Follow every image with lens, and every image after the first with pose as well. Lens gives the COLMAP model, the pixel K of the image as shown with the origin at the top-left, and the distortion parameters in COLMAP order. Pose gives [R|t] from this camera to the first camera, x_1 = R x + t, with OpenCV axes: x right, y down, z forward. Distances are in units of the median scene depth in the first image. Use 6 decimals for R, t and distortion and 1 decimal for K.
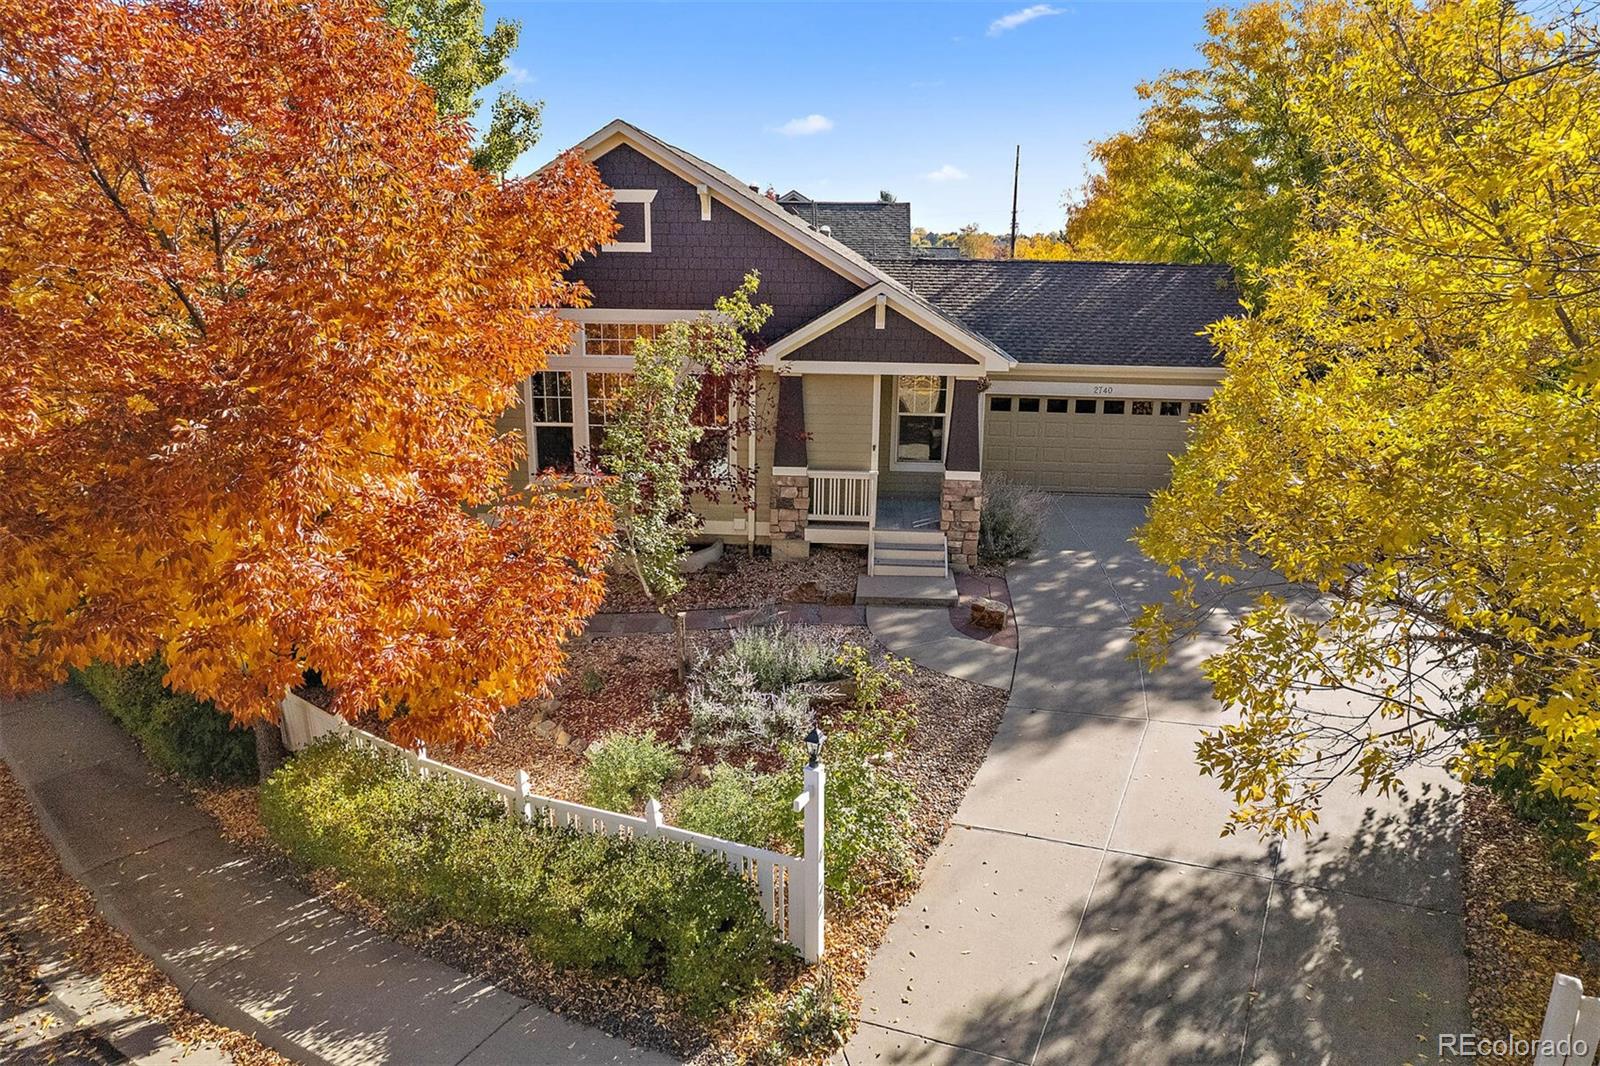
lens RADIAL K [[1028.8, 0, 793.5], [0, 1028.8, 538.6], [0, 0, 1]] dist [-0.077564, 0.068881]
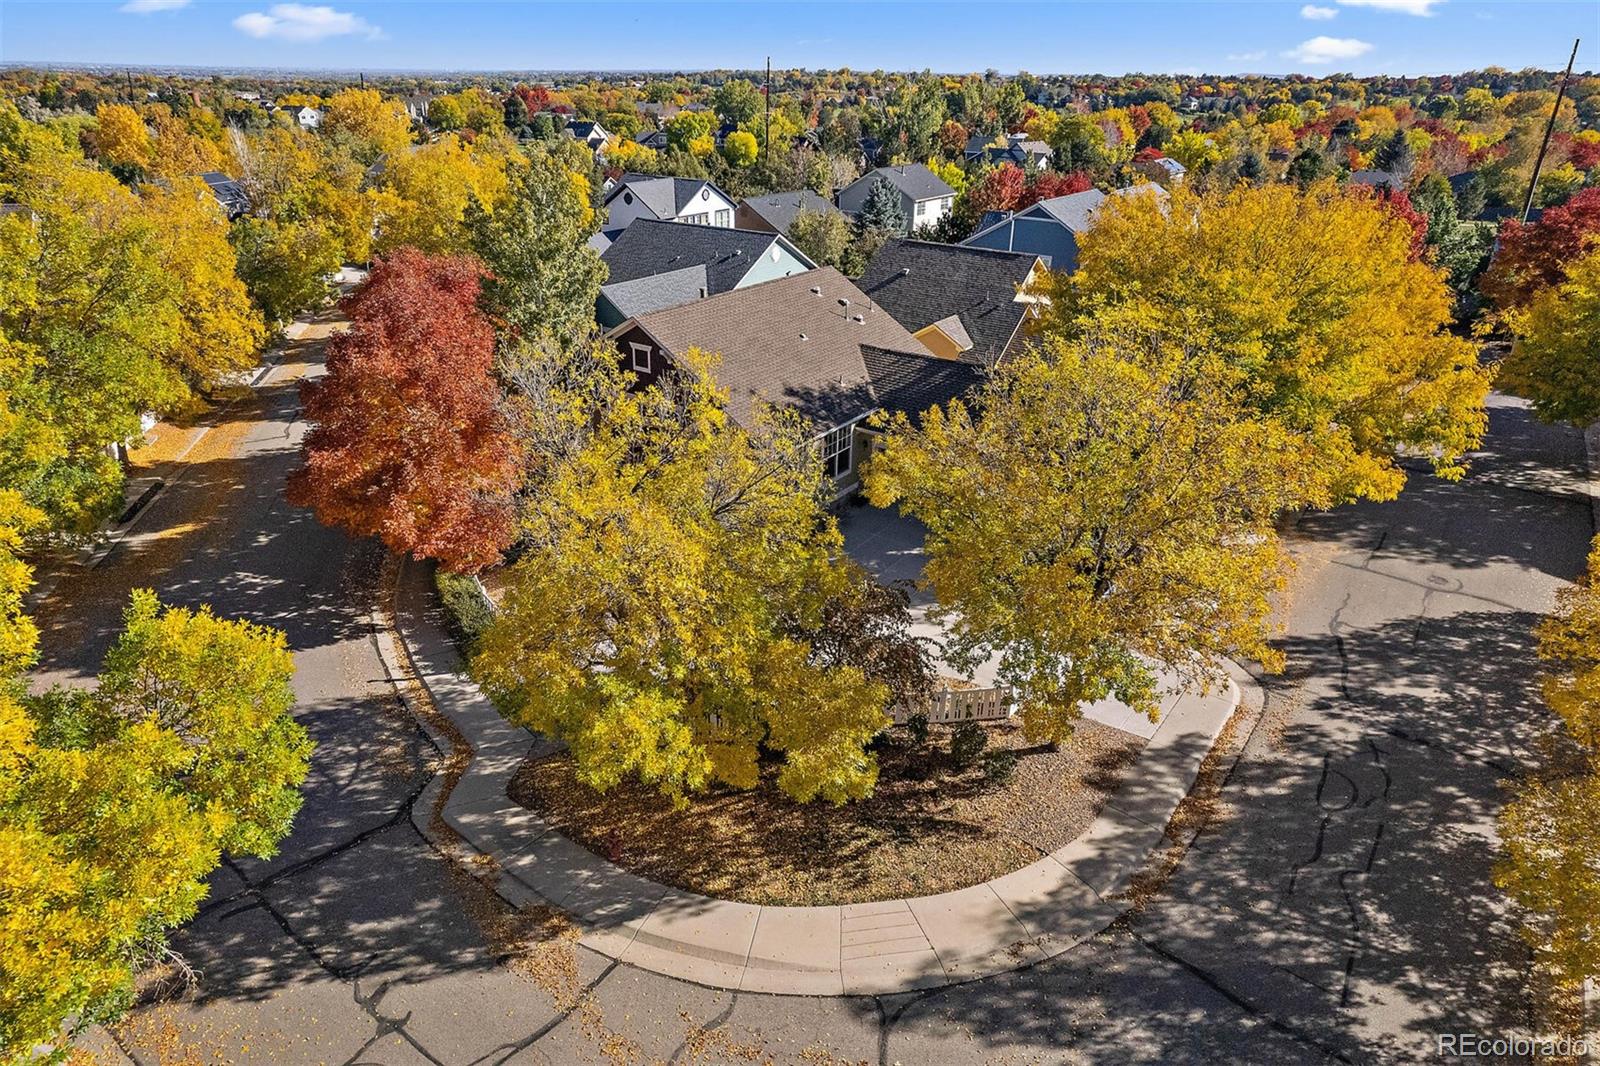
lens RADIAL K [[1028.8, 0, 794.6], [0, 1028.8, 535.9], [0, 0, 1]] dist [-0.077564, 0.068881]
pose [[0.856187, 0.220205, -0.467390, 1.715190], [-0.145911, 0.970857, 0.190121, -0.571642], [0.495634, -0.094582, 0.863366, -1.069242]]
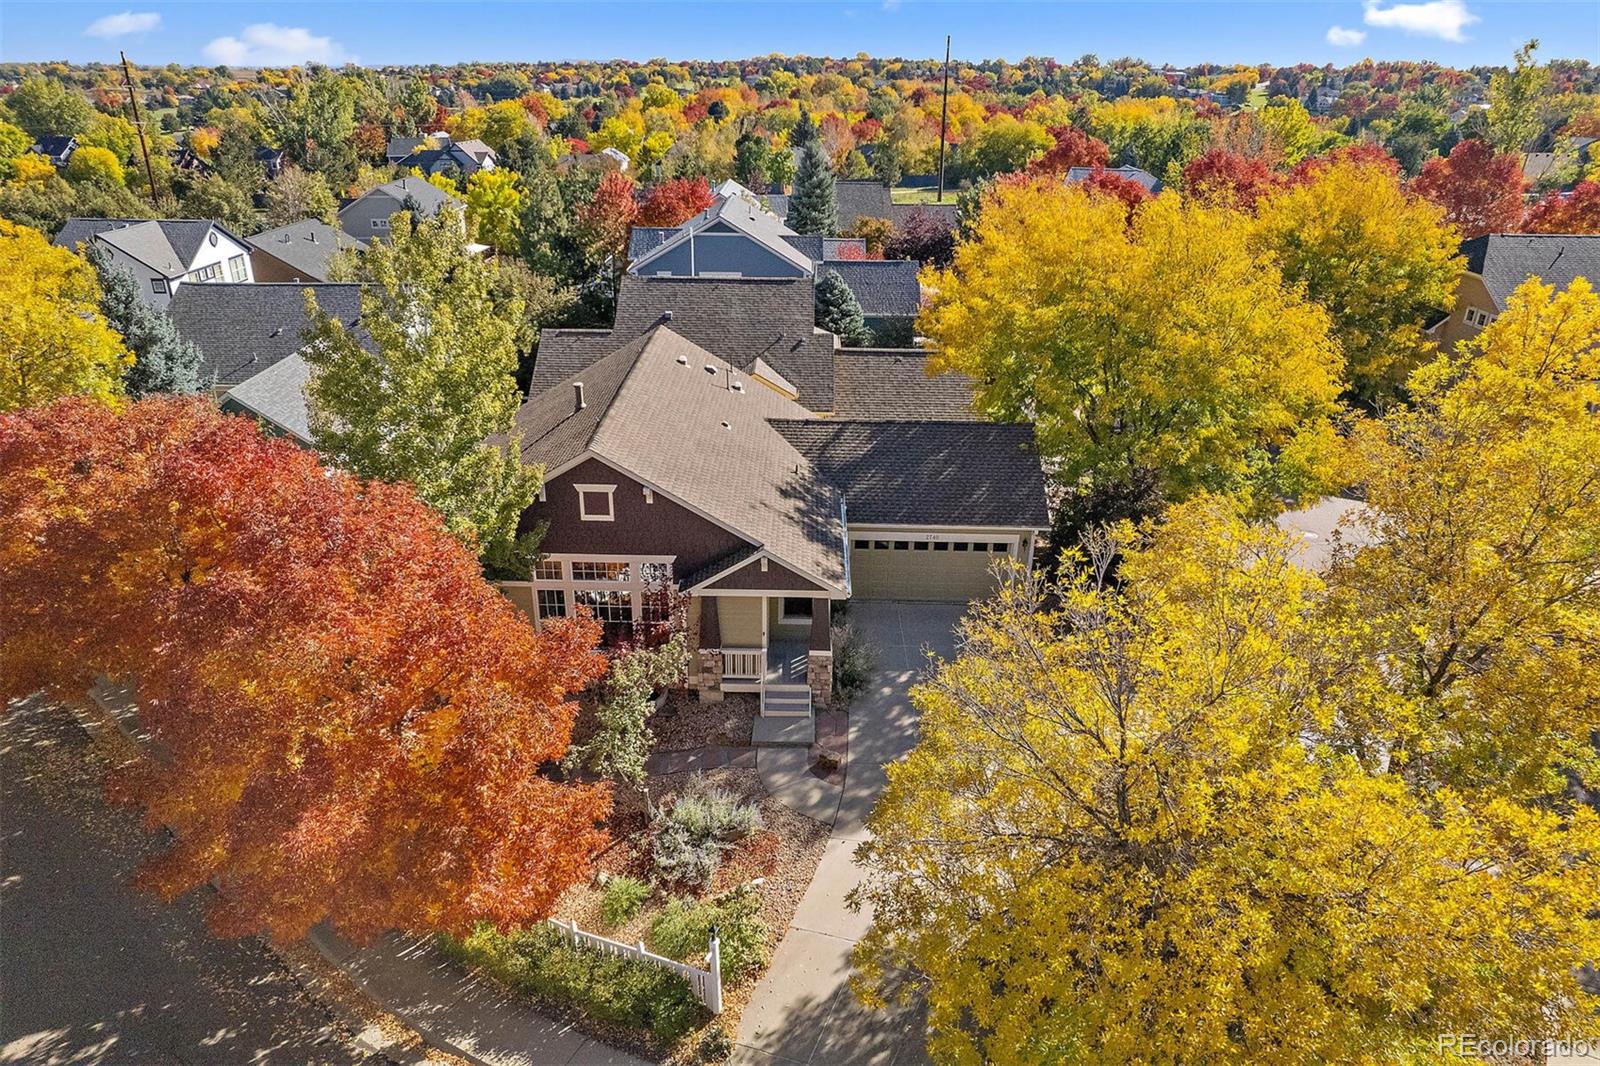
lens RADIAL K [[1028.8, 0, 792.7], [0, 1028.8, 540.0], [0, 0, 1]] dist [-0.077564, 0.068881]
pose [[0.998609, -0.020468, 0.048589, 0.072849], [0.012142, 0.986078, 0.165842, -0.712939], [-0.051307, -0.165021, 0.984955, -0.745101]]
